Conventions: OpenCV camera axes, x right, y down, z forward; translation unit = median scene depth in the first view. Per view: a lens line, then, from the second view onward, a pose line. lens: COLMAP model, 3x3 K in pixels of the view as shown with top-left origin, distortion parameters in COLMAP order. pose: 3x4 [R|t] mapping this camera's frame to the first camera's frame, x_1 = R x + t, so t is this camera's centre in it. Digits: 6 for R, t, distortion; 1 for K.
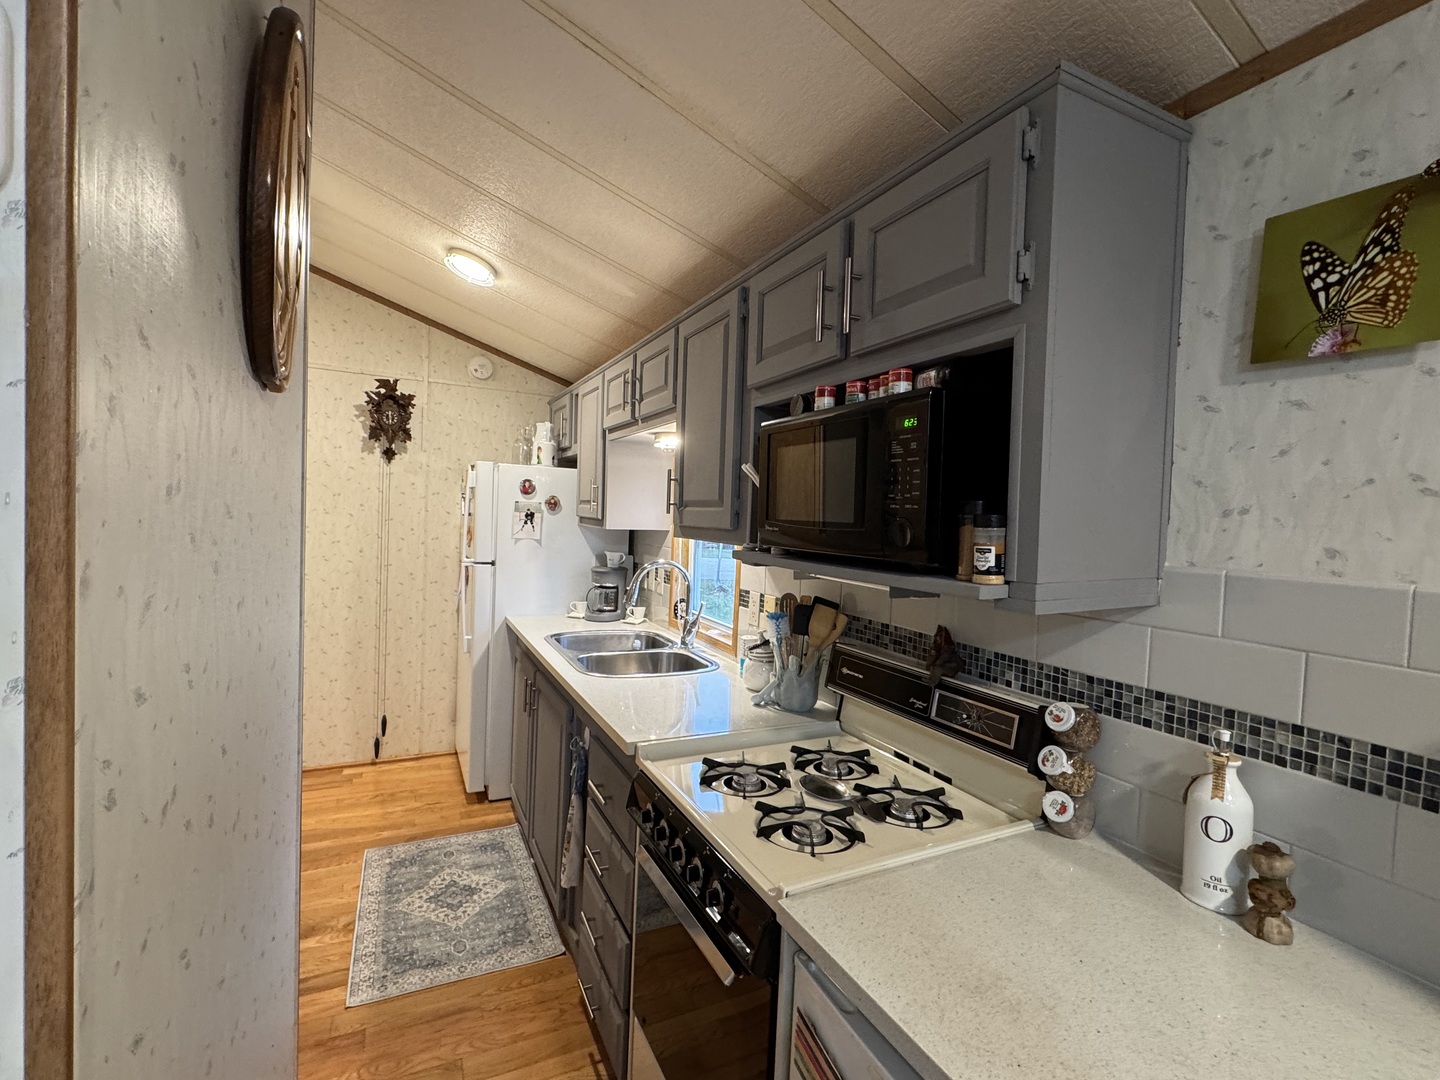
lens RADIAL K [[649.5, 0, 716.8], [0, 649.5, 541.2], [0, 0, 1]] dist [0.001888, 0.000498]
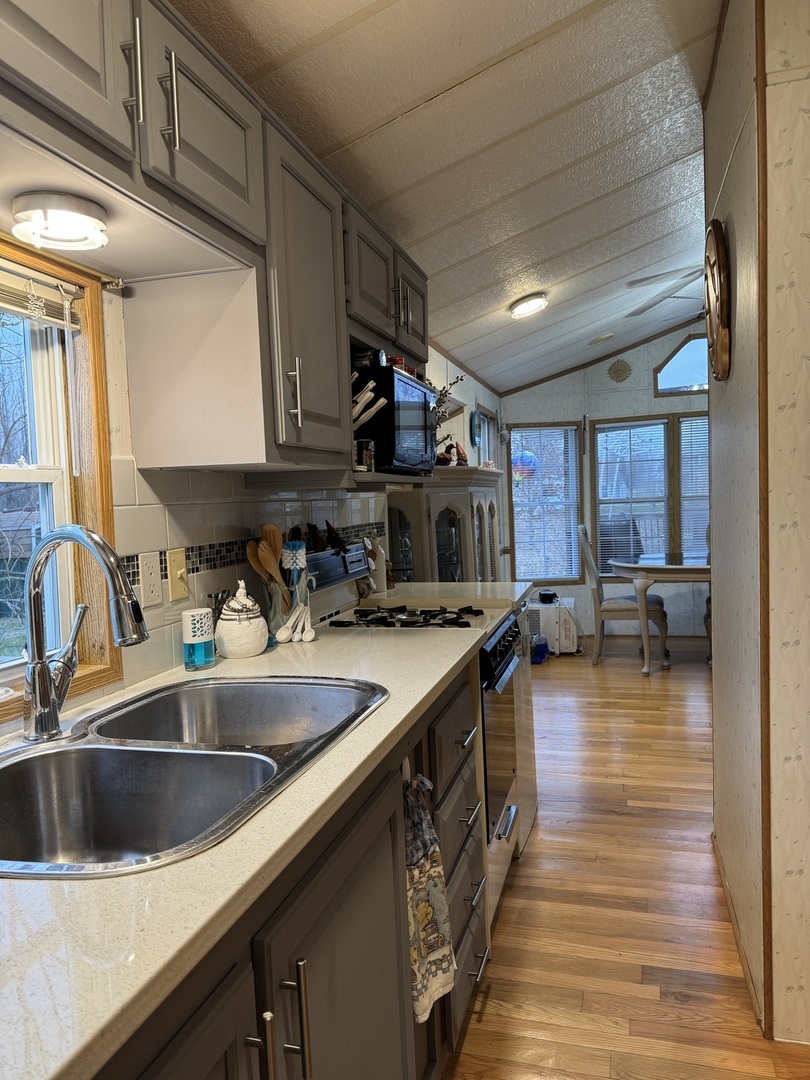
lens RADIAL K [[761.0, 0, 402.4], [0, 761.0, 542.1], [0, 0, 1]] dist [0.088790, -0.121635]
pose [[-0.738186, -0.051951, 0.672594, -1.015303], [0.034835, 0.992765, 0.114913, -0.013578], [-0.673697, 0.108257, -0.731035, 2.254306]]
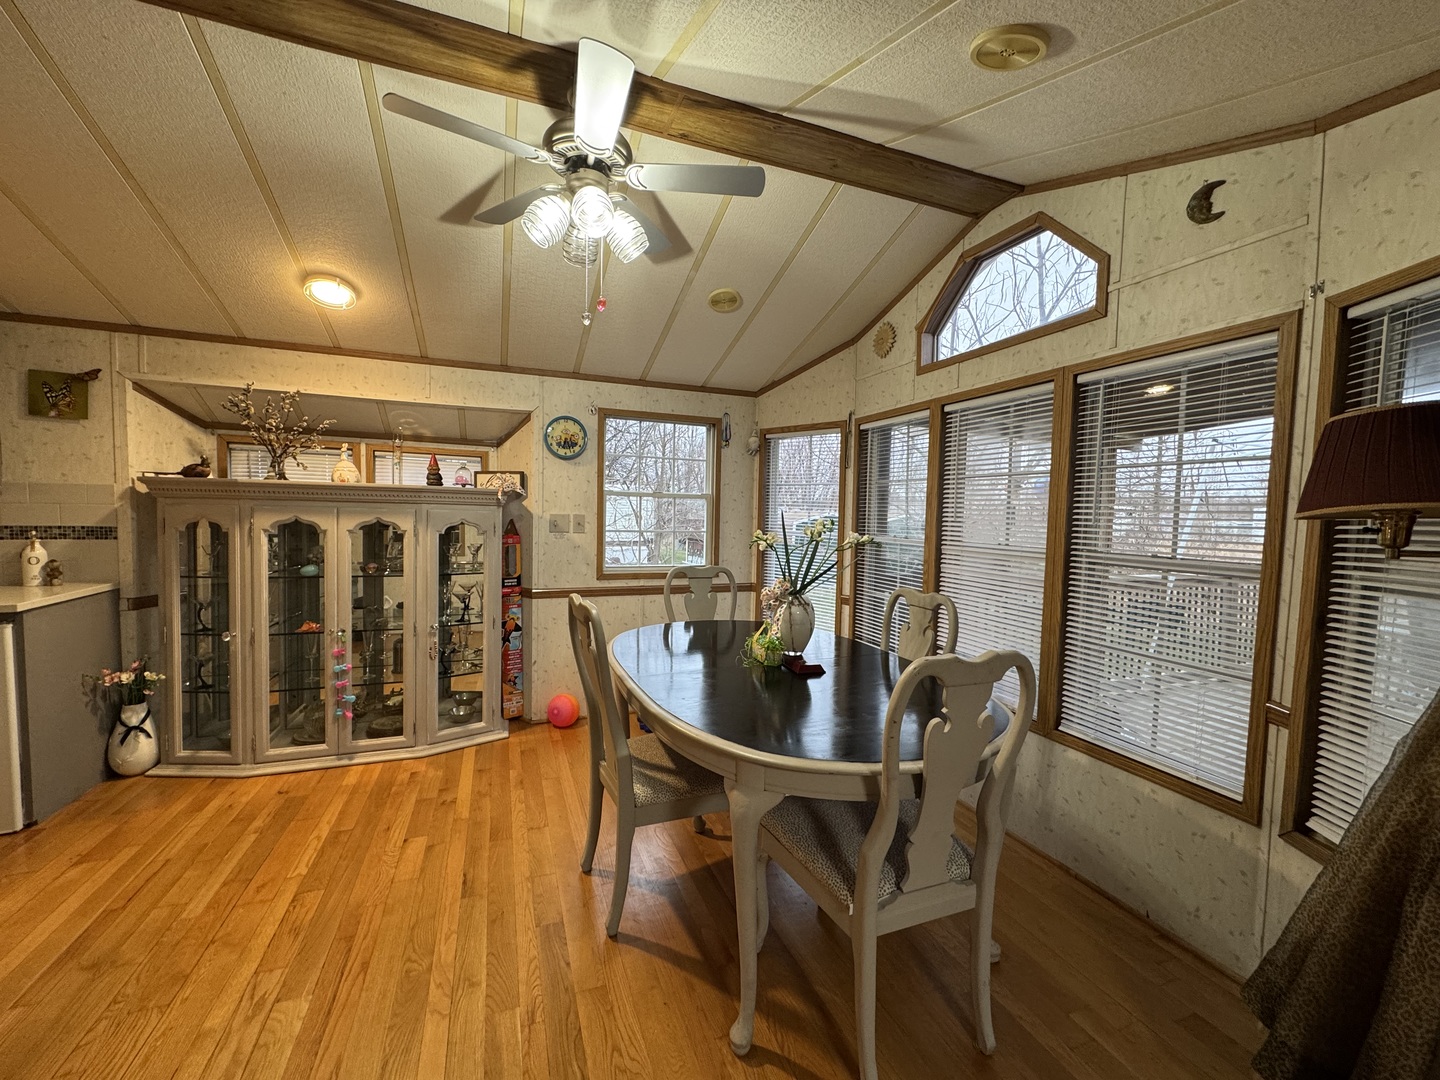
lens RADIAL K [[572.0, 0, 719.3], [0, 572.0, 538.6], [0, 0, 1]] dist [-0.001768, -0.000024]
pose [[0.090710, -0.095613, 0.991277, -1.167838], [0.020347, 0.995351, 0.094144, 0.092881], [-0.995669, 0.011630, 0.092234, -1.801141]]
